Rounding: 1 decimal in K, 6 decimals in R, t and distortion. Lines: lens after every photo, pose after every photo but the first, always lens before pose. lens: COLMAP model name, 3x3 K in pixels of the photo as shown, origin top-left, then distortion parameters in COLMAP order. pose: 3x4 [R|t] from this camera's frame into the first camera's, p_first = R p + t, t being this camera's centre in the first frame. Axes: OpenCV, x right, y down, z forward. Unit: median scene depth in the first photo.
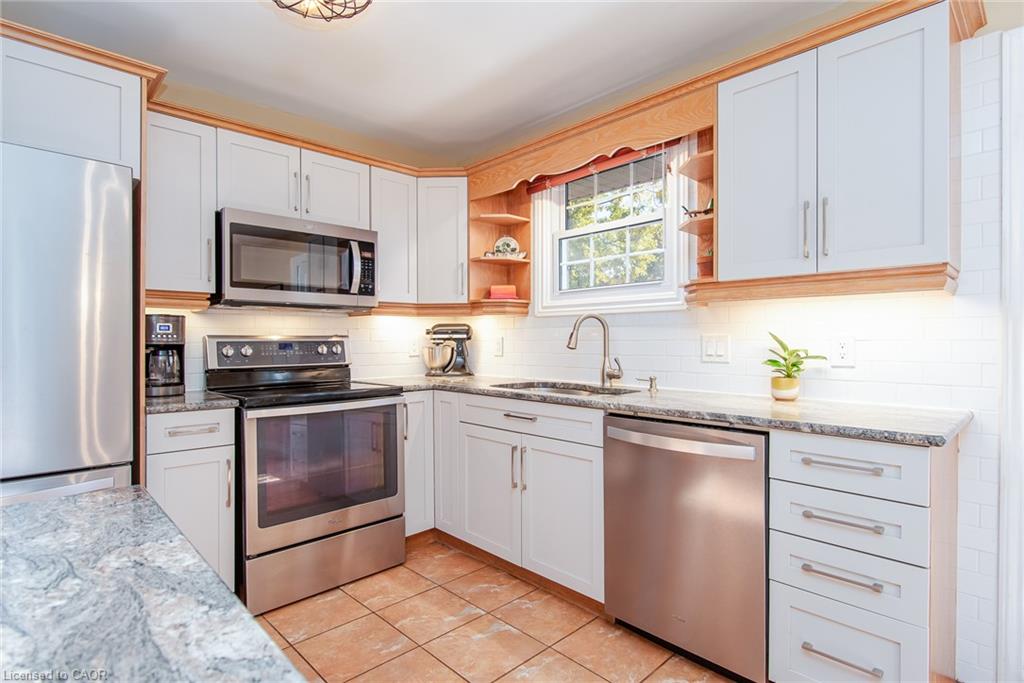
lens RADIAL K [[513.4, 0, 510.0], [0, 513.4, 342.6], [0, 0, 1]] dist [-0.003566, -0.000890]
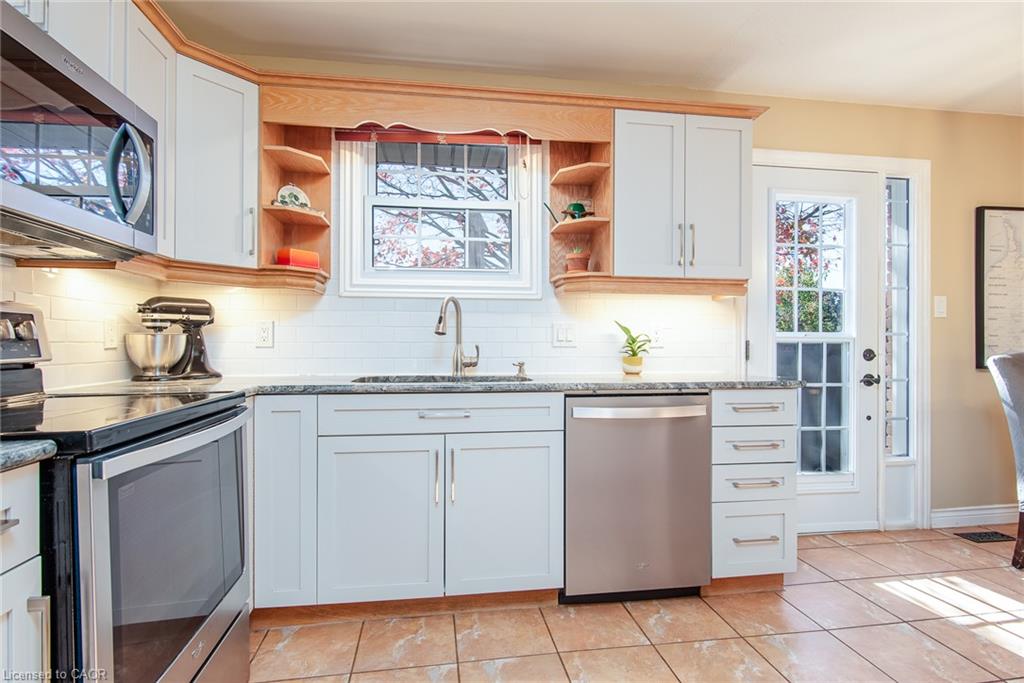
lens RADIAL K [[513.4, 0, 510.0], [0, 513.4, 342.6], [0, 0, 1]] dist [-0.003566, -0.000890]
pose [[0.577552, 0.004743, 0.816340, -0.519106], [0.001034, 0.999978, -0.006541, 0.031078], [-0.816353, 0.004622, 0.577535, 0.383321]]
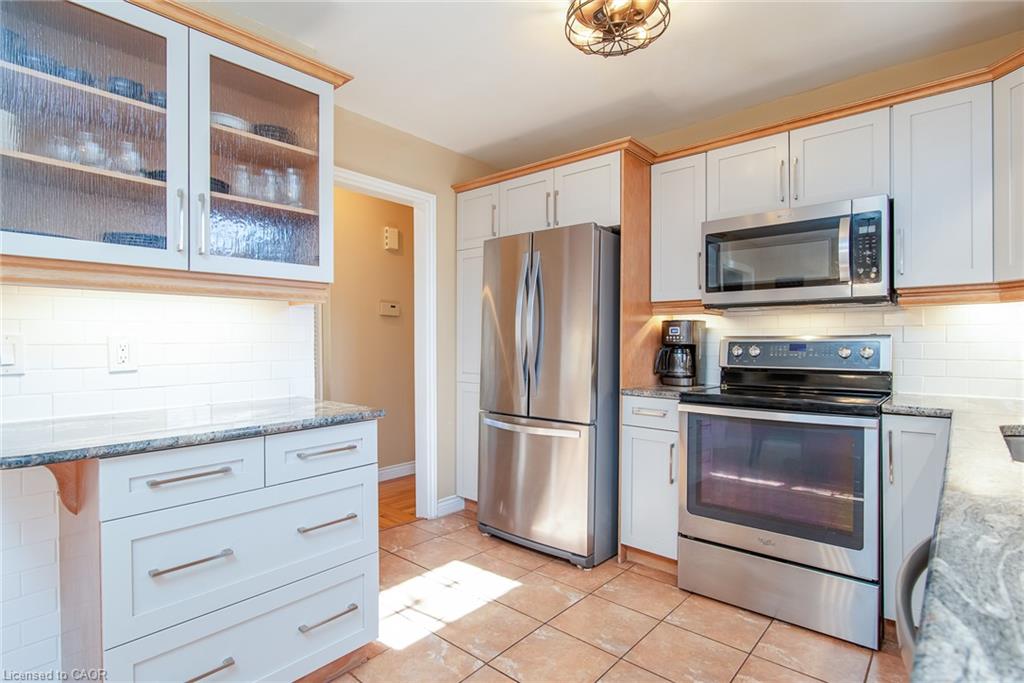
lens RADIAL K [[513.4, 0, 510.0], [0, 513.4, 342.6], [0, 0, 1]] dist [-0.003566, -0.000890]
pose [[0.087395, 0.005740, -0.996157, 0.454384], [-0.004019, 0.999977, 0.005409, -0.004407], [0.996166, 0.003531, 0.087416, 0.417995]]
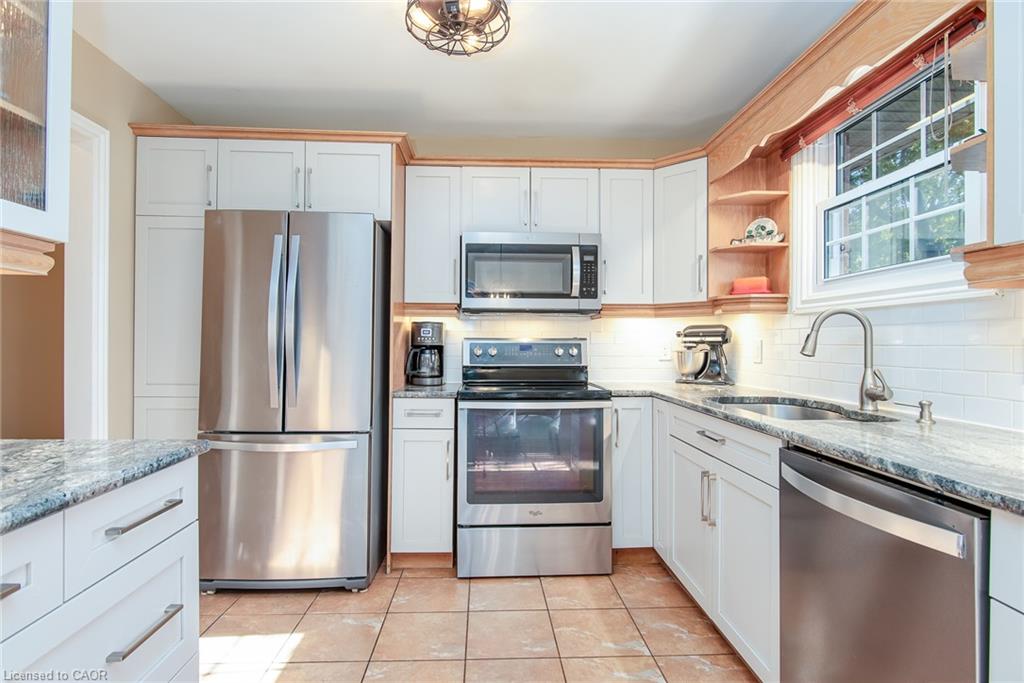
lens RADIAL K [[513.4, 0, 510.0], [0, 513.4, 342.6], [0, 0, 1]] dist [-0.003566, -0.000890]
pose [[0.753680, 0.005267, -0.657220, 0.278022], [-0.009575, 0.999950, -0.002966, -0.000693], [0.657172, 0.008528, 0.753693, 0.144539]]
